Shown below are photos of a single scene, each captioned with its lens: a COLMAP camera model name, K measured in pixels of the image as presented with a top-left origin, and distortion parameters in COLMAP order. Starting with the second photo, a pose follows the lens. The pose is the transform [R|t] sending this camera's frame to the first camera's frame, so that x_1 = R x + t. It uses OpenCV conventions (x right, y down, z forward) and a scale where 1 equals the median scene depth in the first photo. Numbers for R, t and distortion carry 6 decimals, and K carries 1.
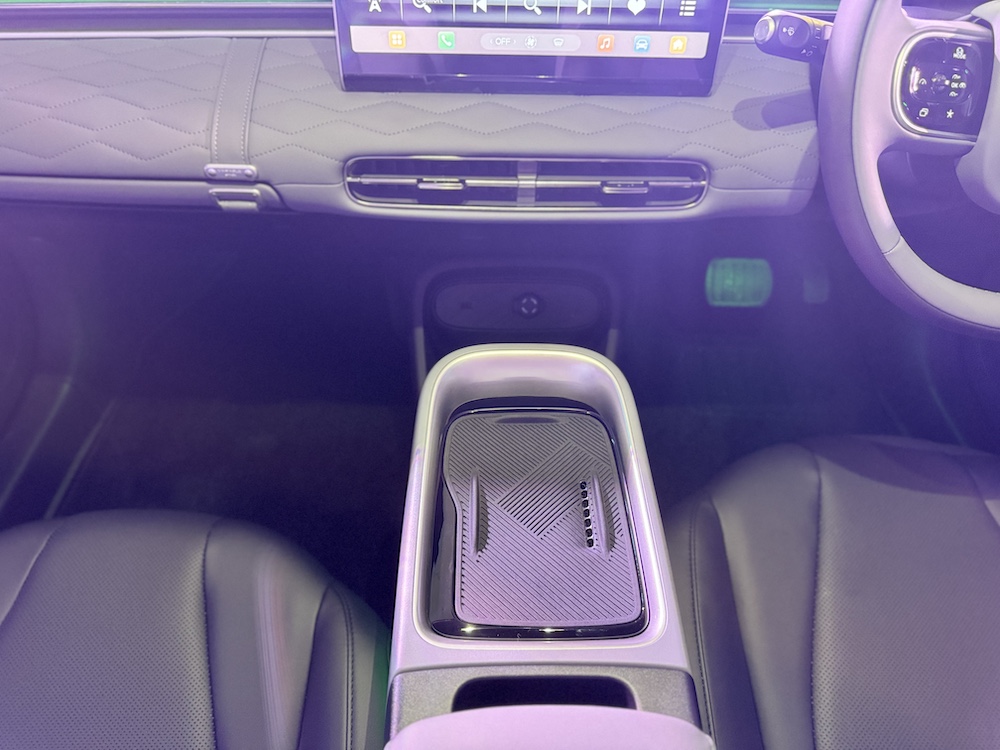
lens RADIAL K [[711.7, 0, 500.0], [0, 711.7, 375.0], [0, 0, 1]] dist [0.053977, -0.072392]
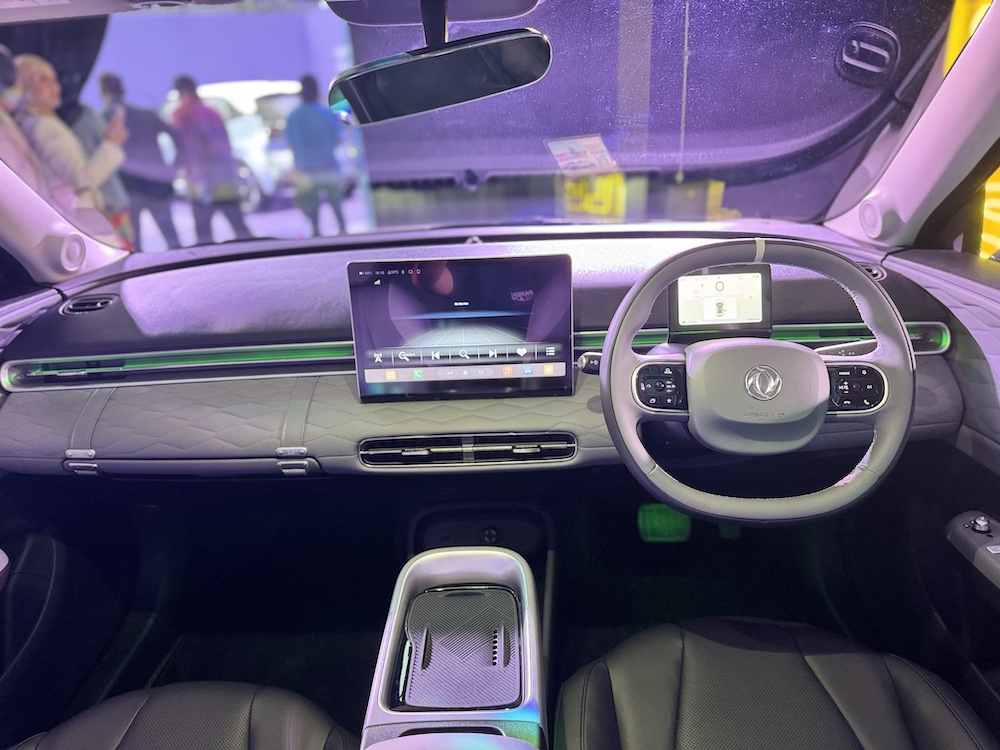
lens RADIAL K [[711.7, 0, 500.0], [0, 711.7, 375.0], [0, 0, 1]] dist [0.053977, -0.072392]
pose [[0.997607, -0.049451, -0.048328, 0.200487], [0.027027, 0.922209, -0.385747, 0.210303], [0.063645, 0.383518, 0.921338, -0.577749]]
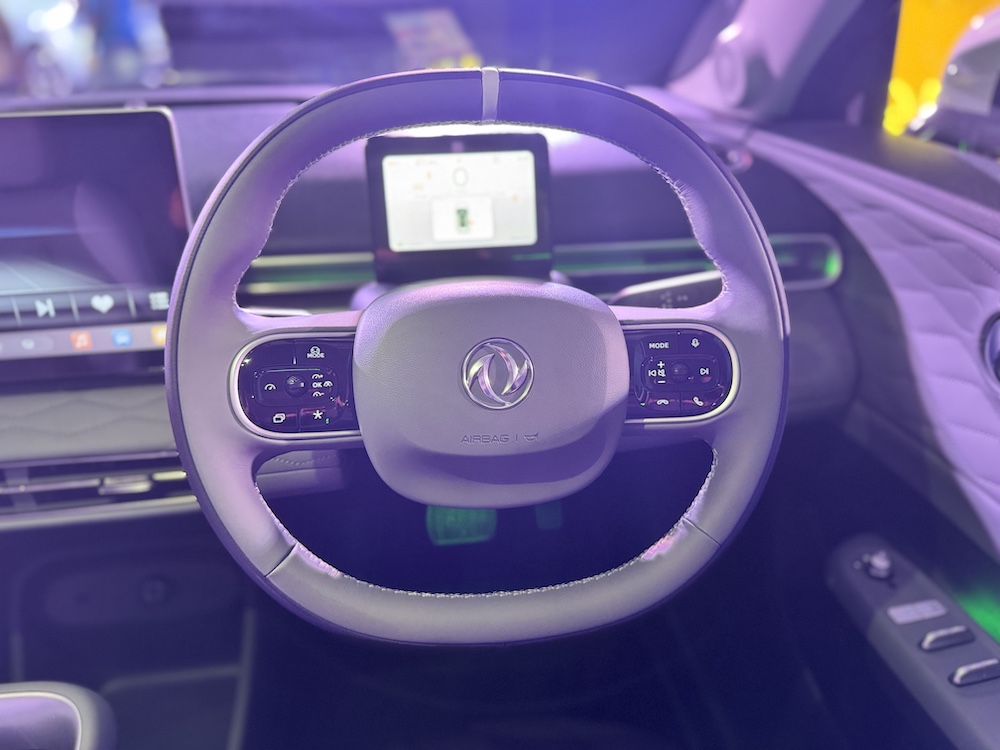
lens RADIAL K [[711.7, 0, 500.0], [0, 711.7, 375.0], [0, 0, 1]] dist [0.053977, -0.072392]
pose [[0.992170, -0.086431, 0.090163, 0.568021], [0.107114, 0.960093, -0.258356, -0.109752], [-0.064235, 0.265991, 0.961833, 0.065797]]
